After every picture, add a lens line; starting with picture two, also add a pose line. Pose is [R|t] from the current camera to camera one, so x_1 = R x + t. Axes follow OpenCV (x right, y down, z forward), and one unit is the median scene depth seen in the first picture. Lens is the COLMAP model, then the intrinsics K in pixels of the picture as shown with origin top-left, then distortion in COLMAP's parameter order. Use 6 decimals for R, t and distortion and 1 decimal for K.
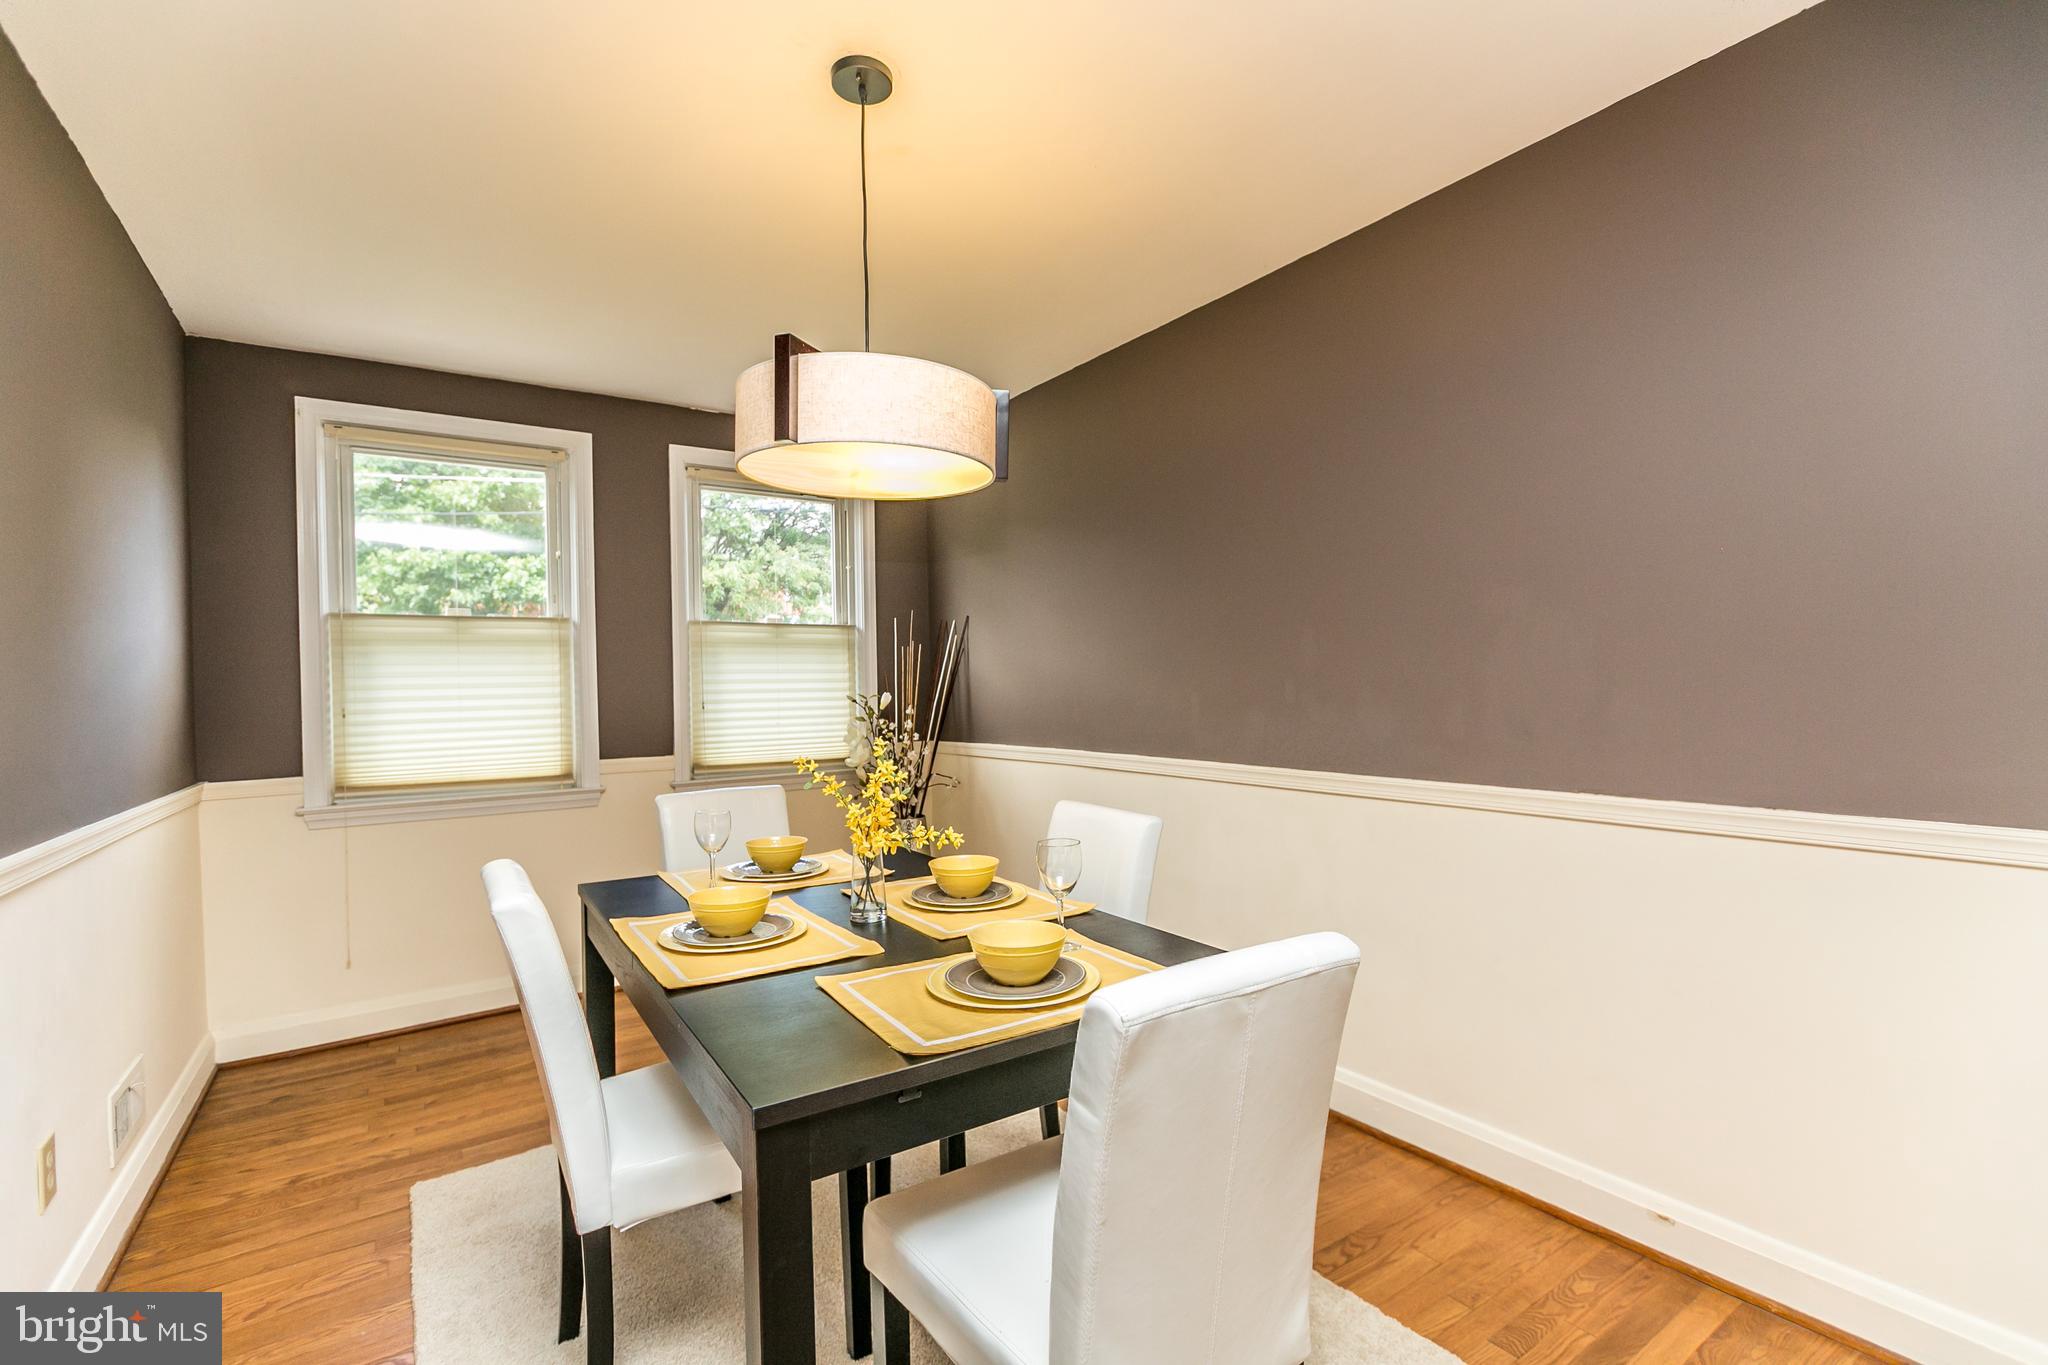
lens RADIAL K [[918.2, 0, 1012.7], [0, 918.2, 684.3], [0, 0, 1]] dist [0.005469, -0.002998]
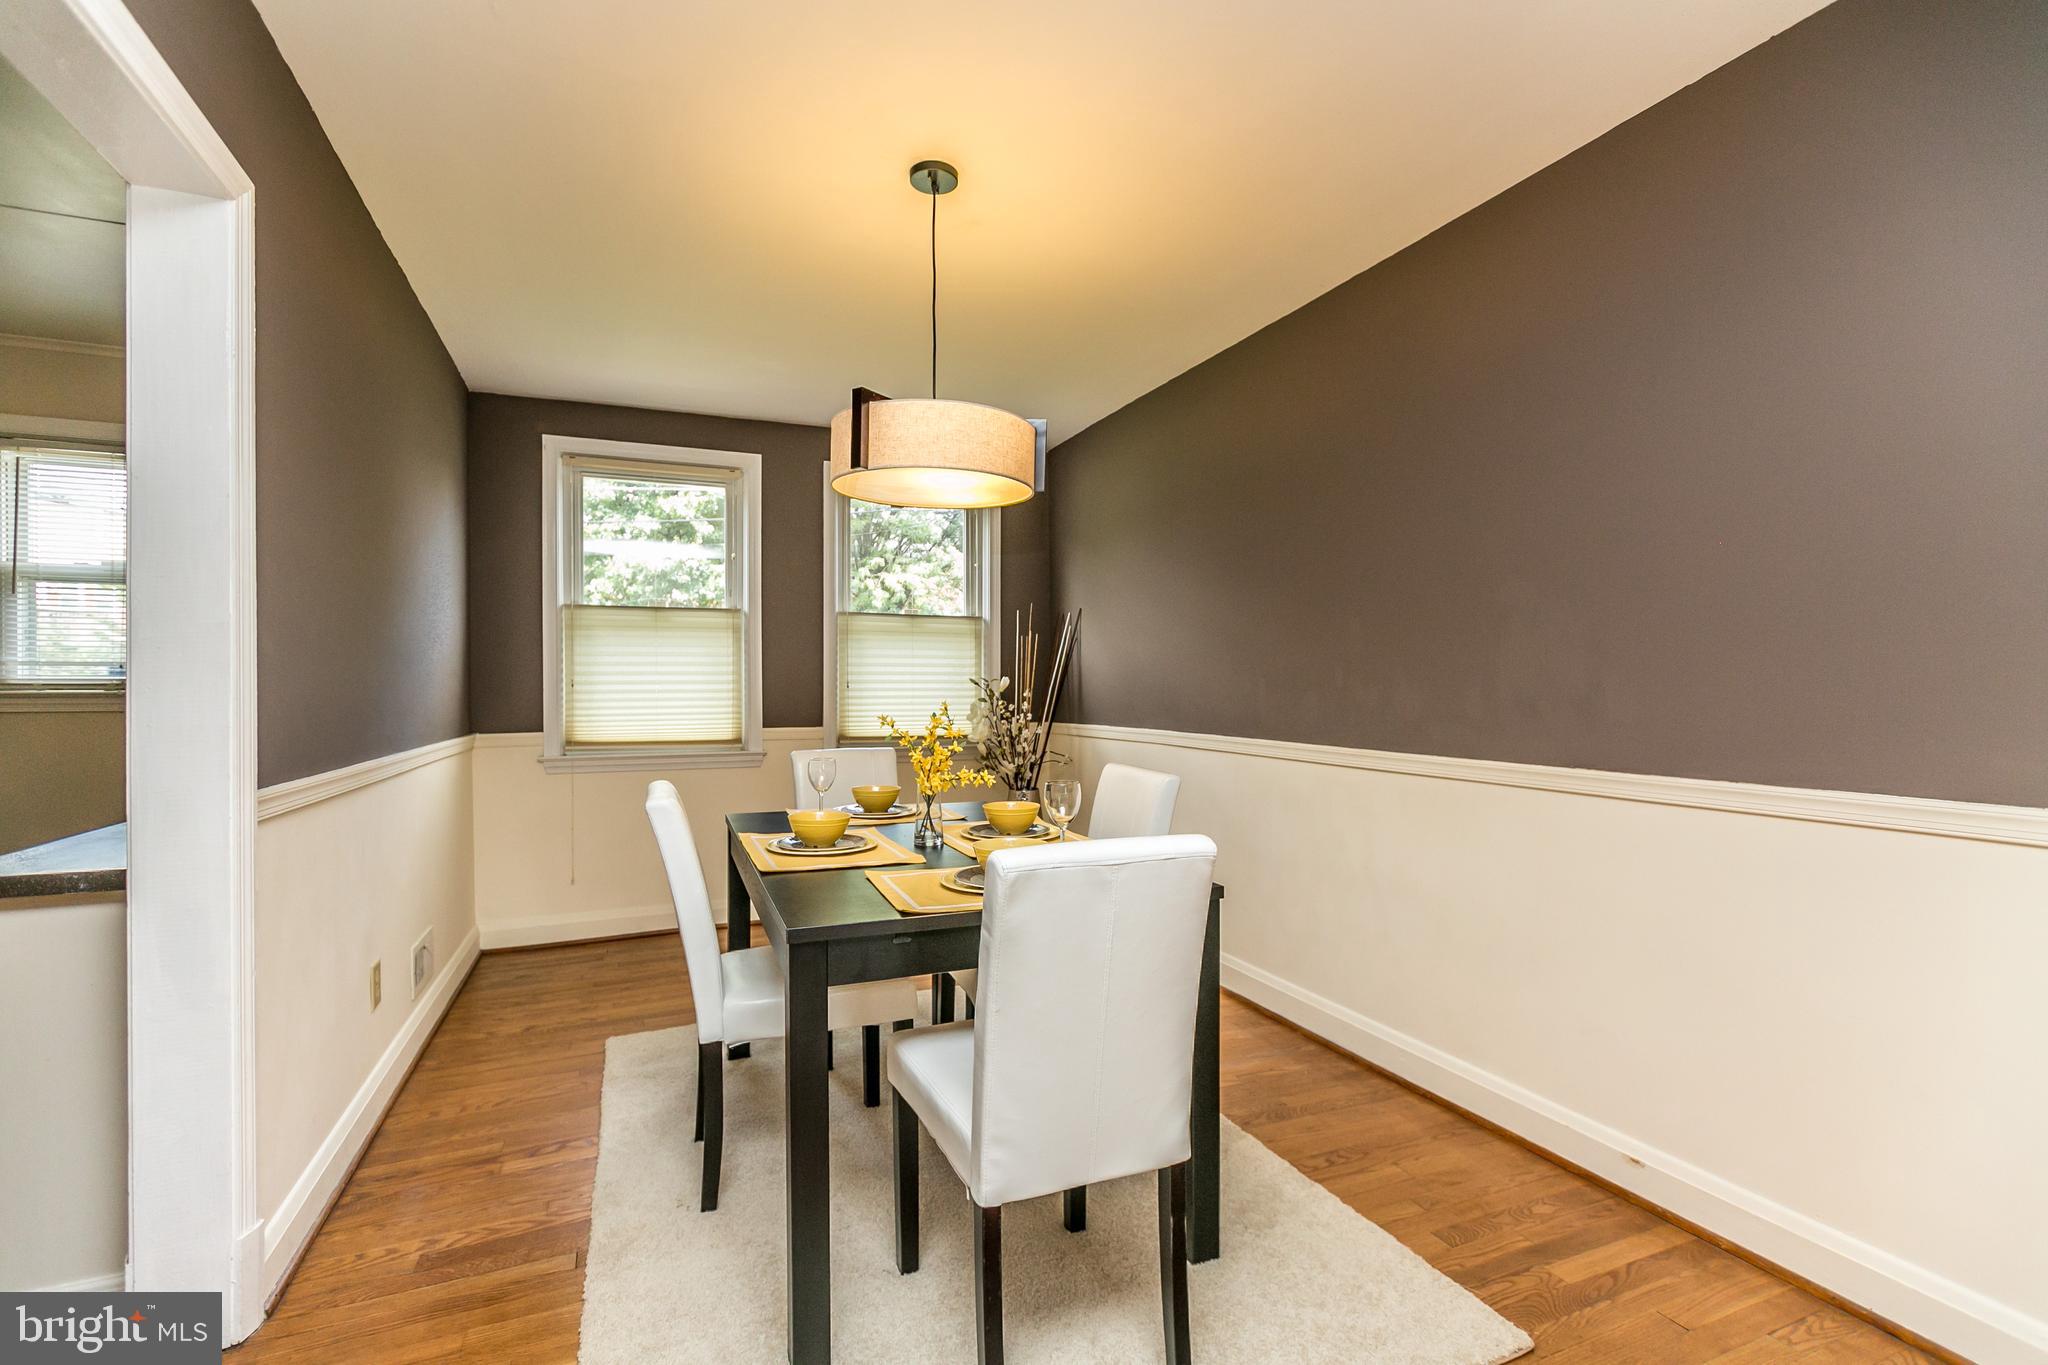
lens RADIAL K [[918.2, 0, 1005.4], [0, 918.2, 682.8], [0, 0, 1]] dist [0.005469, -0.002998]
pose [[0.979449, 0.017749, -0.200908, 0.135759], [-0.017649, 0.999842, 0.002287, 0.021223], [0.200917, 0.001305, 0.979607, -0.146737]]
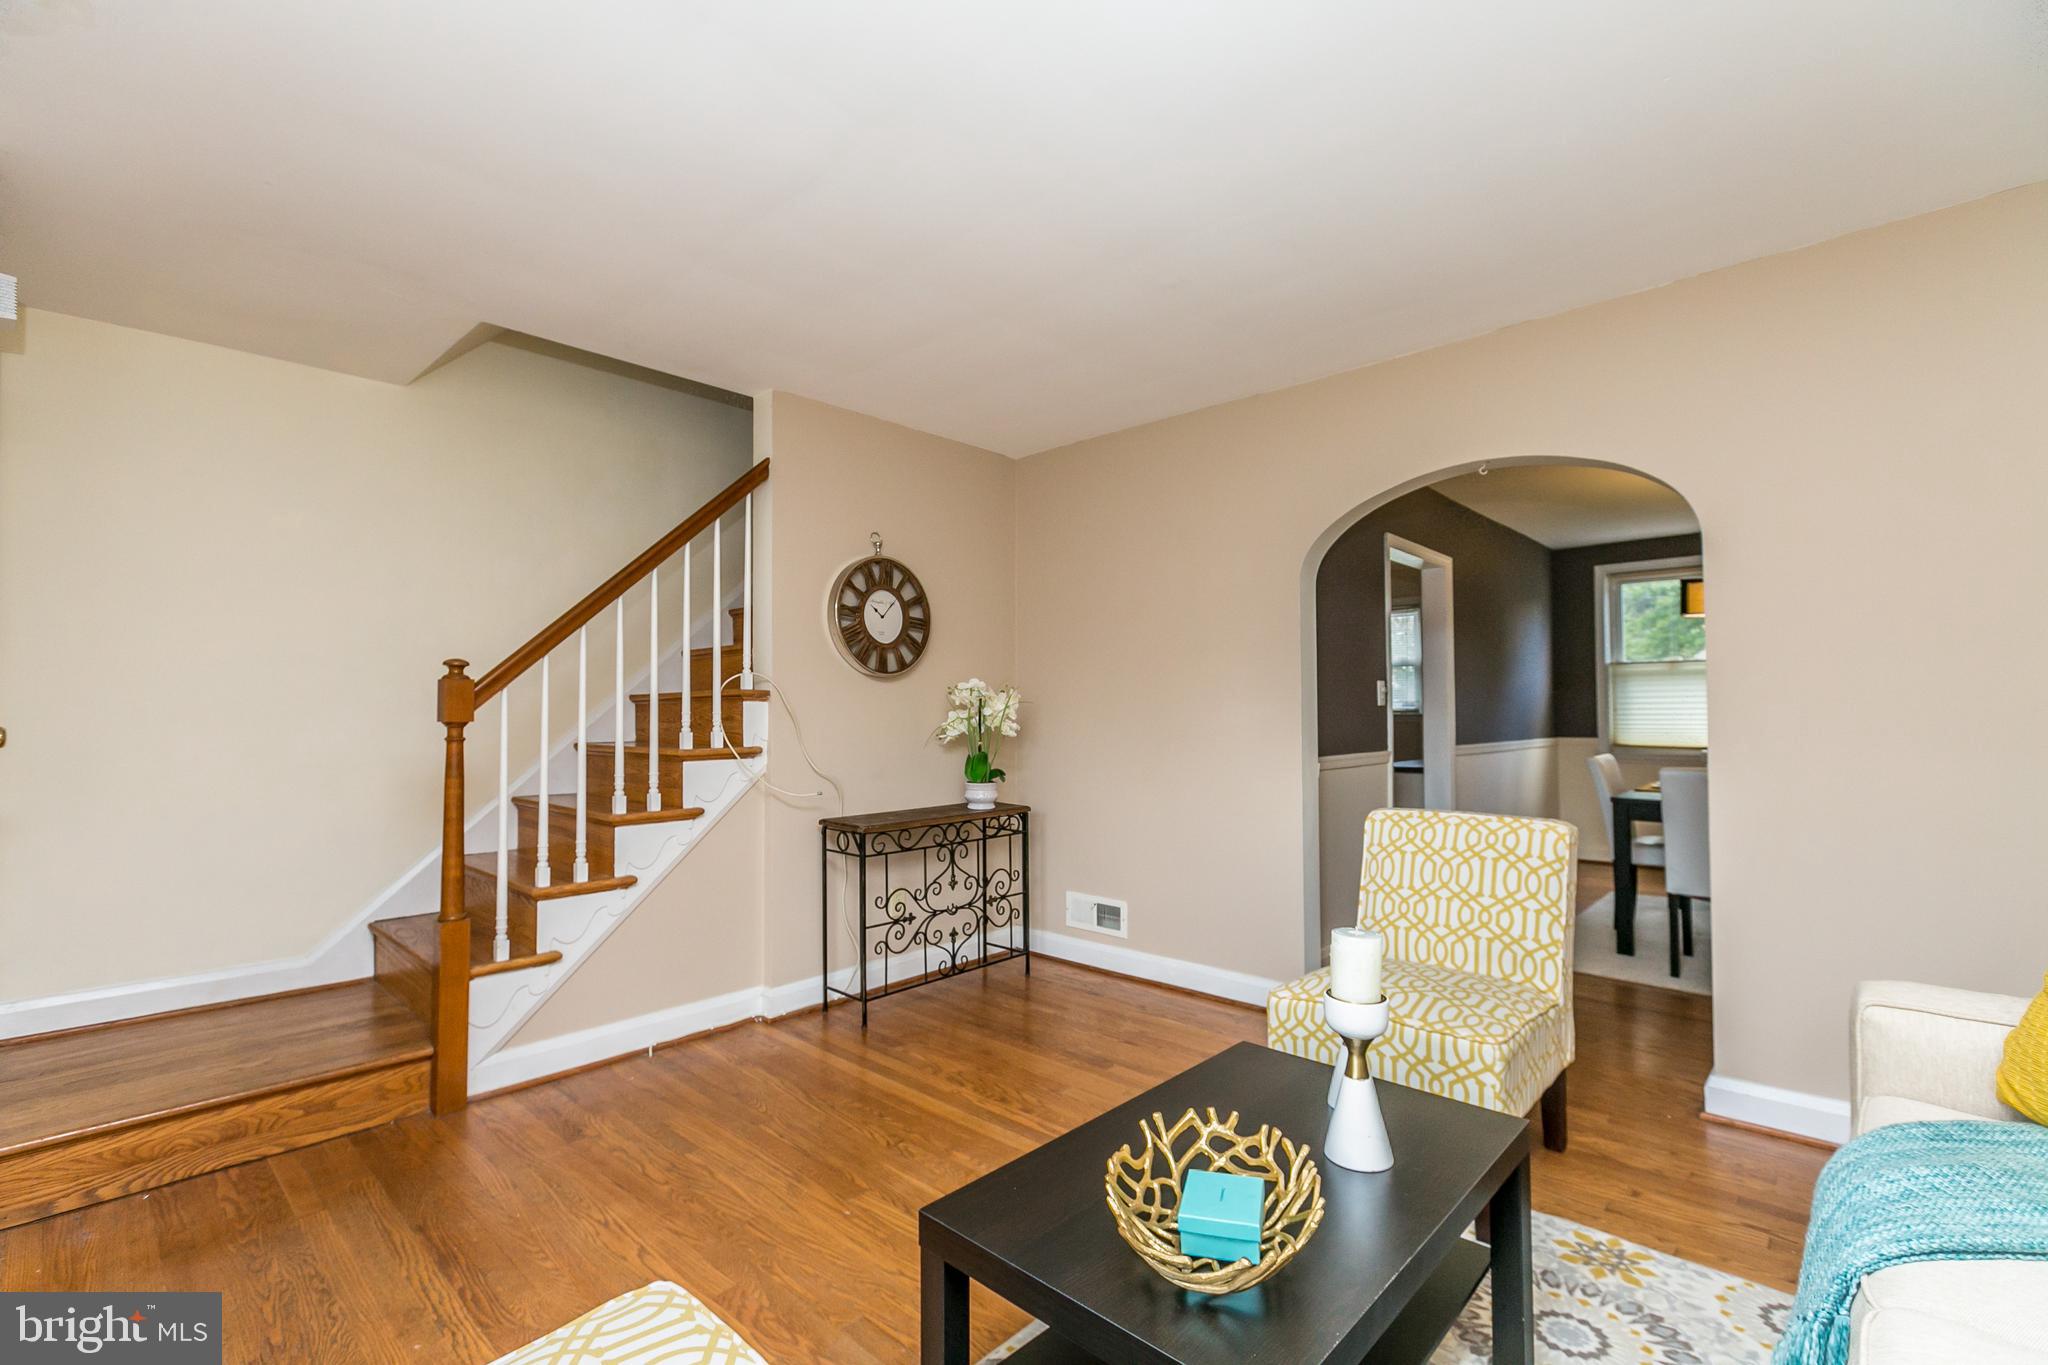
lens RADIAL K [[918.2, 0, 1020.9], [0, 918.2, 682.7], [0, 0, 1]] dist [0.005469, -0.002998]
pose [[0.232294, -0.010487, -0.972589, 1.266593], [0.000527, 0.999943, -0.010656, -0.007844], [0.972646, 0.001963, 0.232286, -1.039262]]
